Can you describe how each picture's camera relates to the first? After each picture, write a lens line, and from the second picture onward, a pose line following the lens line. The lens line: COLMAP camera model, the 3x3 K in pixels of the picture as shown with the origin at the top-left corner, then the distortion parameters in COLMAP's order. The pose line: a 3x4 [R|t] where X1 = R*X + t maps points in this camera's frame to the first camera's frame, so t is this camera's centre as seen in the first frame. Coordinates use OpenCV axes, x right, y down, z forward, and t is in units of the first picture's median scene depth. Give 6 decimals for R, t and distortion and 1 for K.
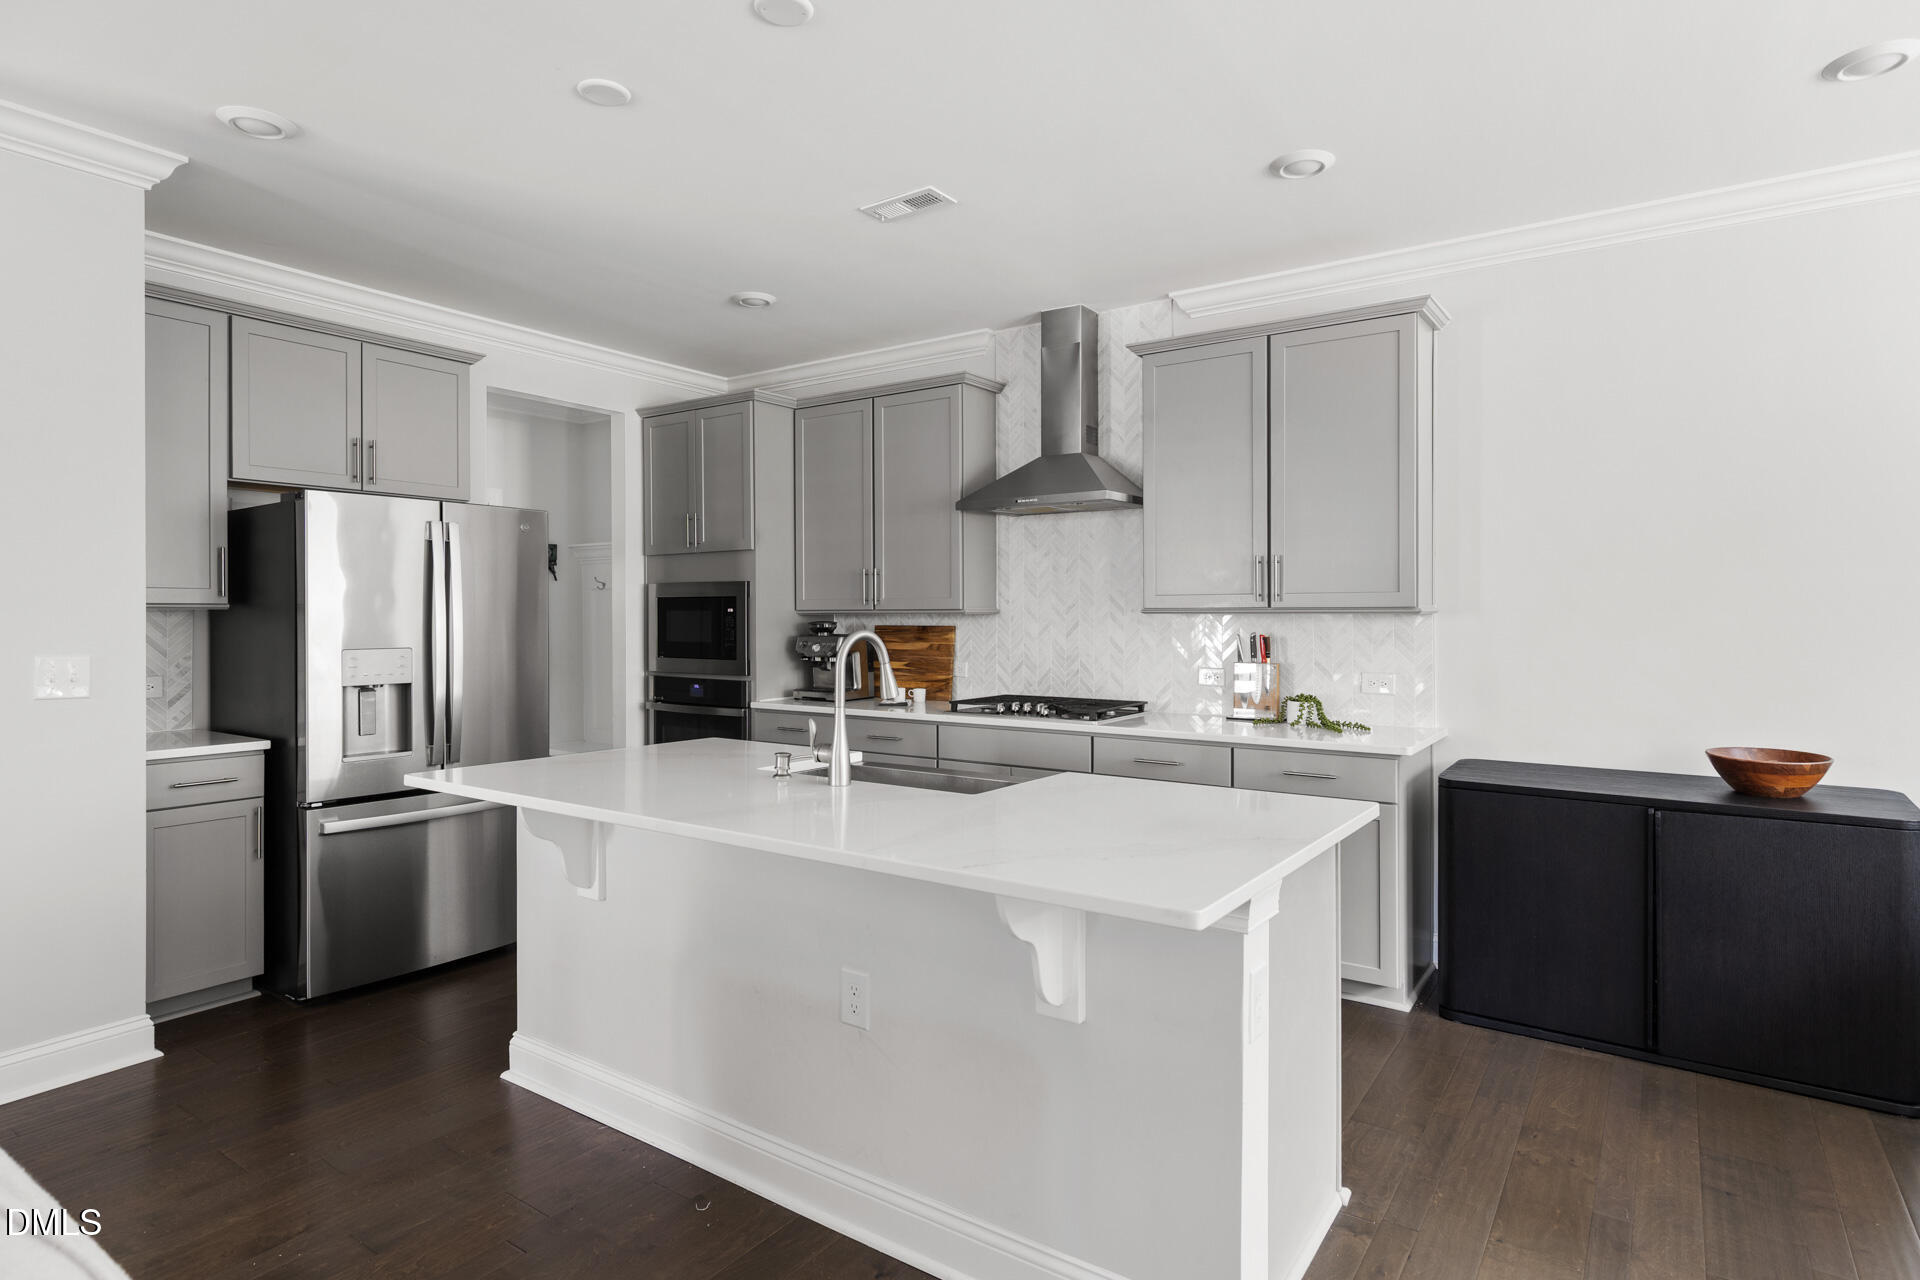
lens RADIAL K [[999.9, 0, 960.0], [0, 999.9, 640.0], [0, 0, 1]] dist [0.000011, 0.000026]
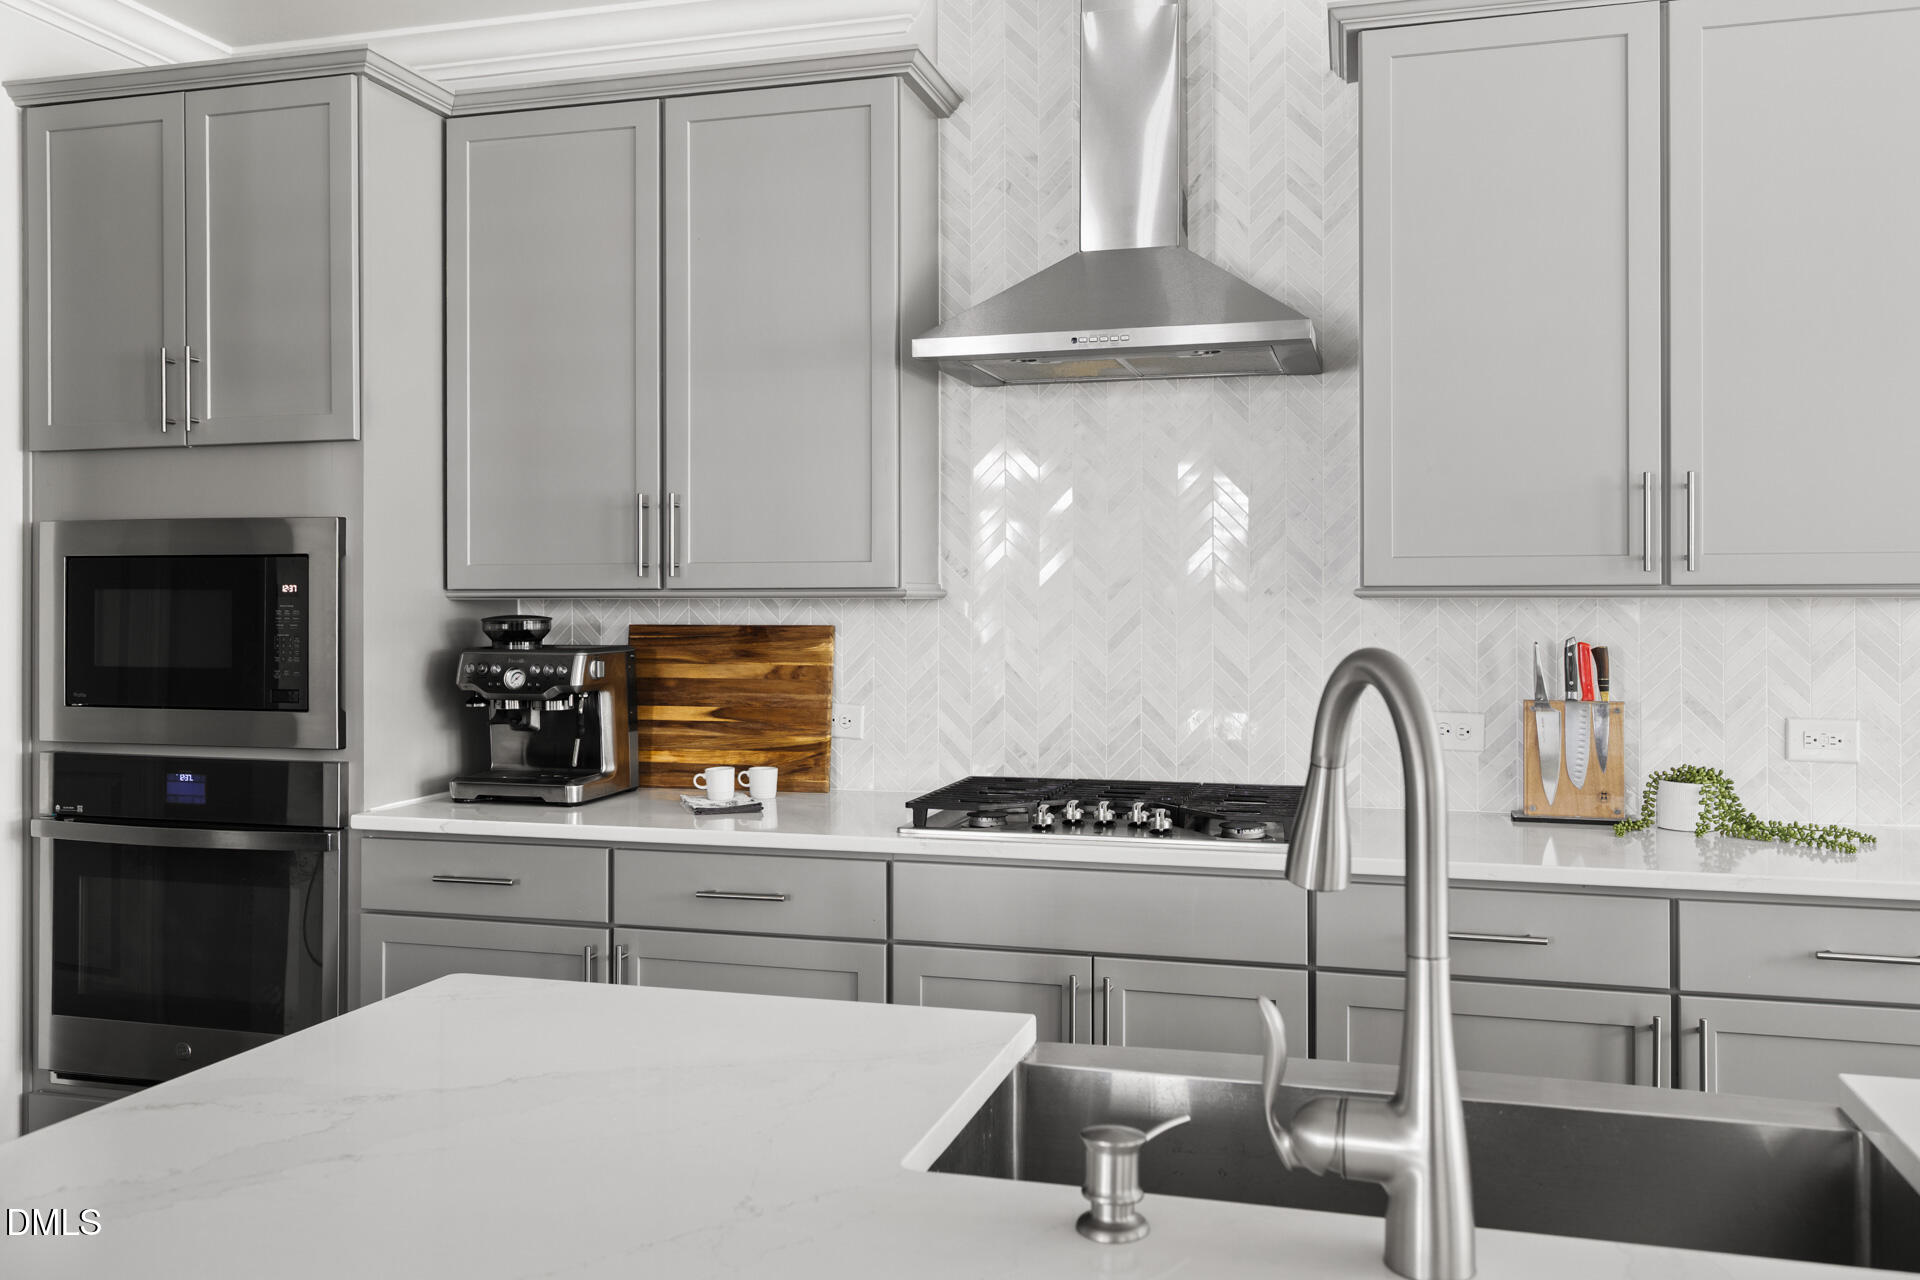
lens RADIAL K [[1550.8, 0, 961.8], [0, 1550.8, 613.2], [0, 0, 1]] dist [0.005694, -0.001175]
pose [[0.945283, -0.000742, 0.326252, -0.179607], [0.007265, 0.999797, -0.018776, -0.006062], [-0.326172, 0.020119, 0.945096, 0.320650]]
